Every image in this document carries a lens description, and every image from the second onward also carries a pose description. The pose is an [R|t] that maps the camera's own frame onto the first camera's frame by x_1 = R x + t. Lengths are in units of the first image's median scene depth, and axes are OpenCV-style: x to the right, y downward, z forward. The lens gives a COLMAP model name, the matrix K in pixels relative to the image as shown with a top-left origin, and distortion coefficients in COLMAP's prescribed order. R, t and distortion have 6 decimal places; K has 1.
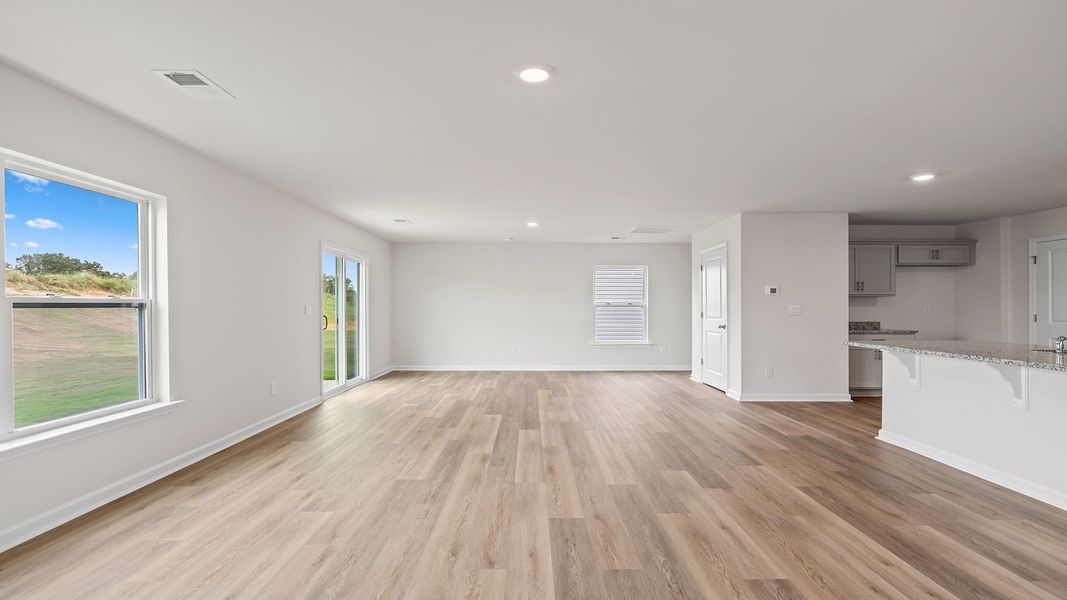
lens RADIAL K [[496.8, 0, 536.5], [0, 496.8, 302.5], [0, 0, 1]] dist [-0.009565, 0.001228]
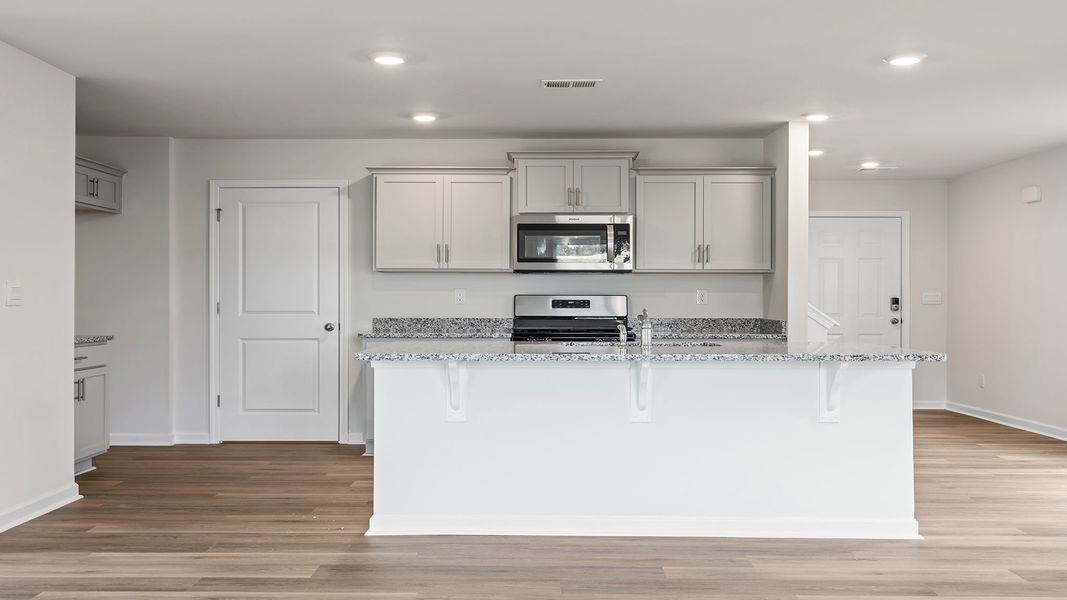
lens RADIAL K [[1037.2, 0, 506.4], [0, 1037.2, 301.8], [0, 0, 1]] dist [0.011866, 0.000000]
pose [[0.022415, -0.004741, 0.999738, -0.292919], [-0.009543, 0.999942, 0.004956, 0.013663], [-0.999703, -0.009652, 0.022369, 0.588096]]
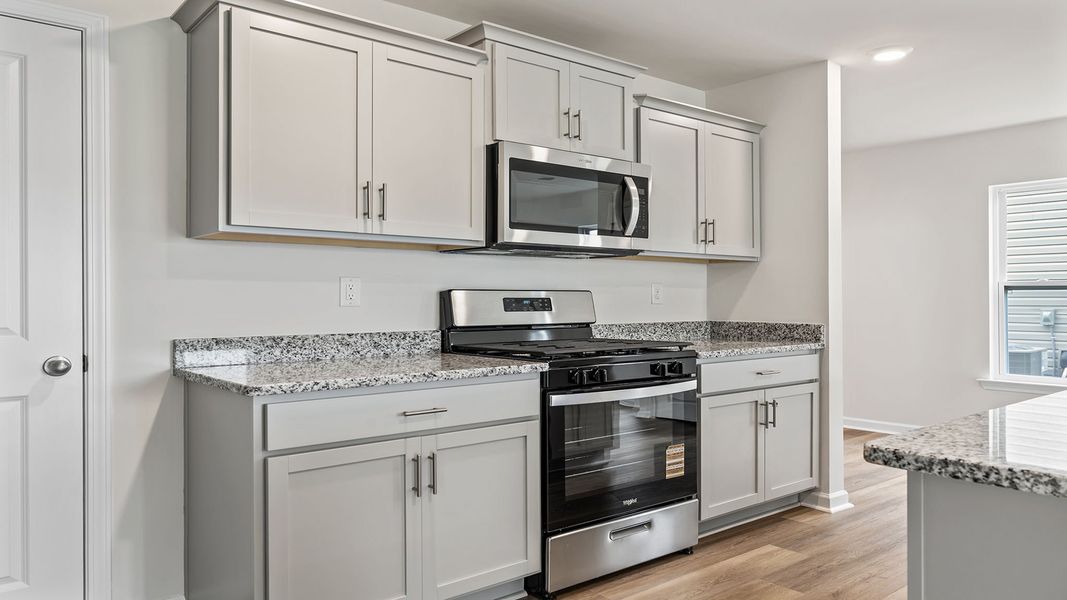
lens RADIAL K [[785.1, 0, 532.0], [0, 785.1, 291.6], [0, 0, 1]] dist [0.007507, -0.004031]
pose [[-0.645862, 0.001649, 0.763453, 0.529066], [-0.007816, 0.999931, -0.008772, 0.017510], [-0.763415, -0.011633, -0.645804, 0.910574]]
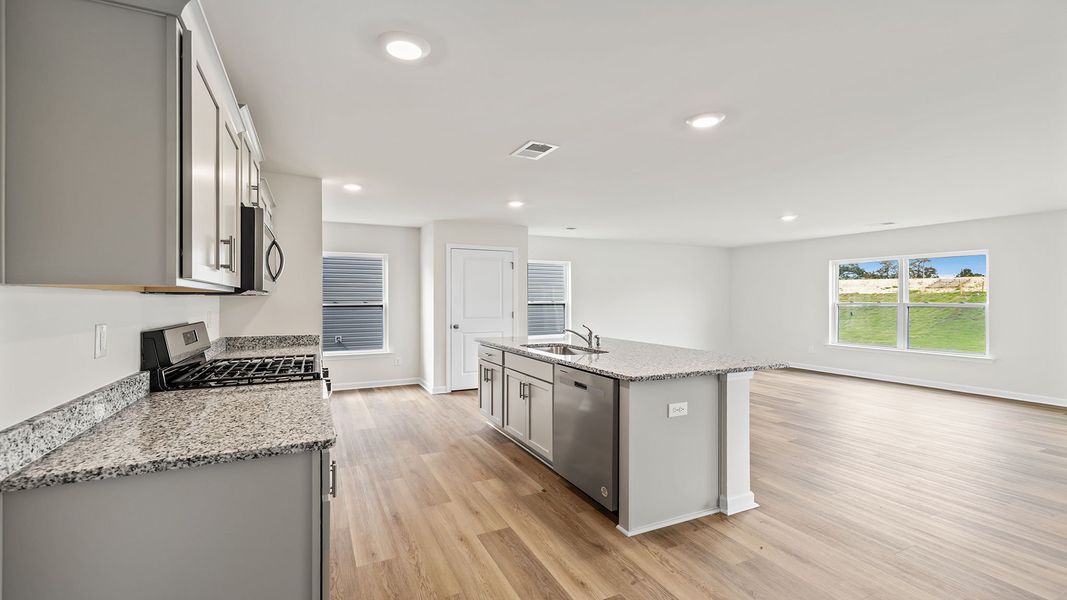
lens RADIAL K [[455.7, 0, 535.7], [0, 455.7, 299.9], [0, 0, 1]] dist [-0.001962, -0.000211]
pose [[-0.896697, -0.000355, -0.442644, 0.882656], [0.002198, 0.999984, -0.005255, -0.007418], [0.442639, -0.005685, -0.896682, 1.017240]]
